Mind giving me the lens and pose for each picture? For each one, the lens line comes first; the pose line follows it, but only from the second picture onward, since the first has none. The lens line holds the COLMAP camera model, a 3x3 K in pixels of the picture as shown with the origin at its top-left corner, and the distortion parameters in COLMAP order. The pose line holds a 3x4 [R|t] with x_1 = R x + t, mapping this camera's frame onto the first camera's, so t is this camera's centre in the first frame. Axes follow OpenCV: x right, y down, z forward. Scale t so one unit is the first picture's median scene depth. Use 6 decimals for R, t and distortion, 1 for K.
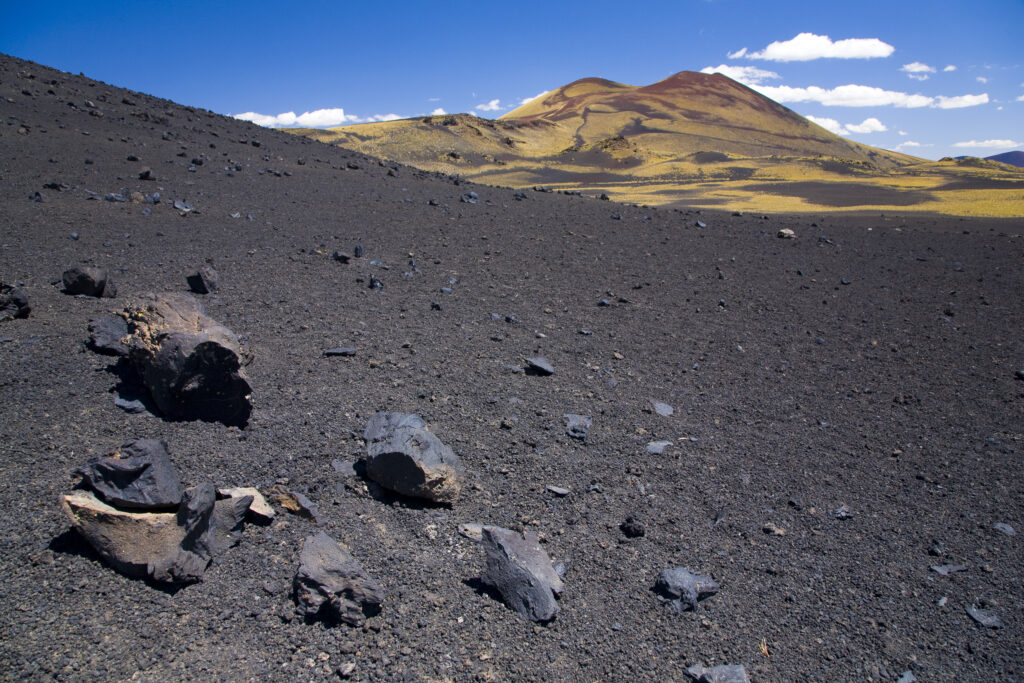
lens RADIAL K [[690.2, 0, 512.0], [0, 690.2, 341.5], [0, 0, 1]] dist [-0.109308, 0.057915]
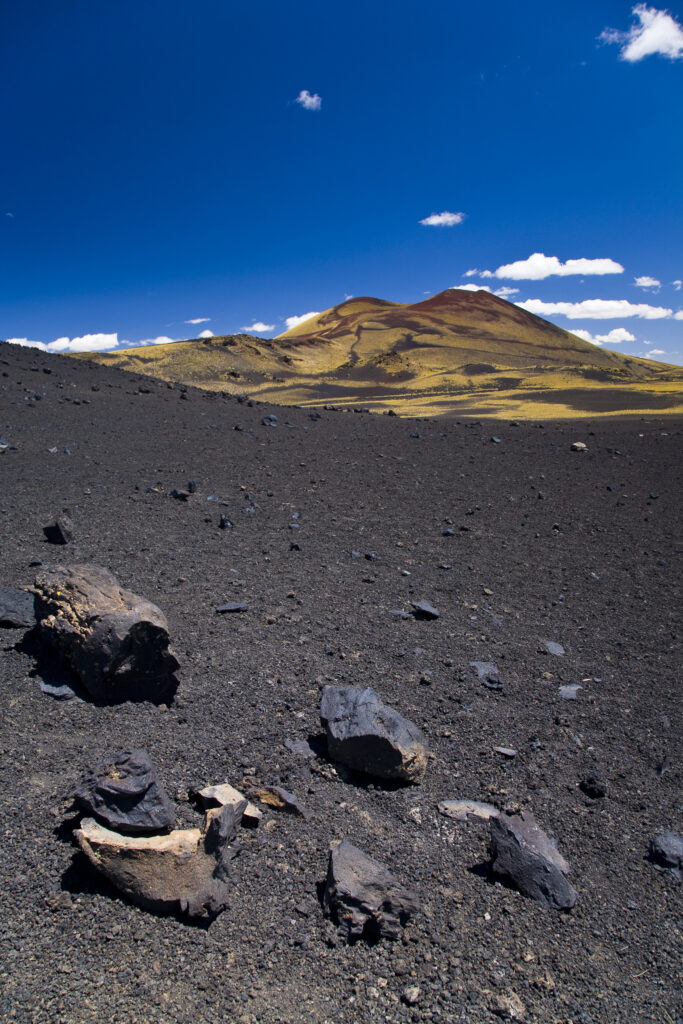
lens RADIAL K [[668.7, 0, 339.2], [0, 668.7, 520.9], [0, 0, 1]] dist [-0.120291, 0.058612]
pose [[0.996910, -0.040332, 0.067407, -0.210069], [0.043271, 0.998150, -0.042715, -0.083473], [-0.065559, 0.045500, 0.996811, 0.039936]]
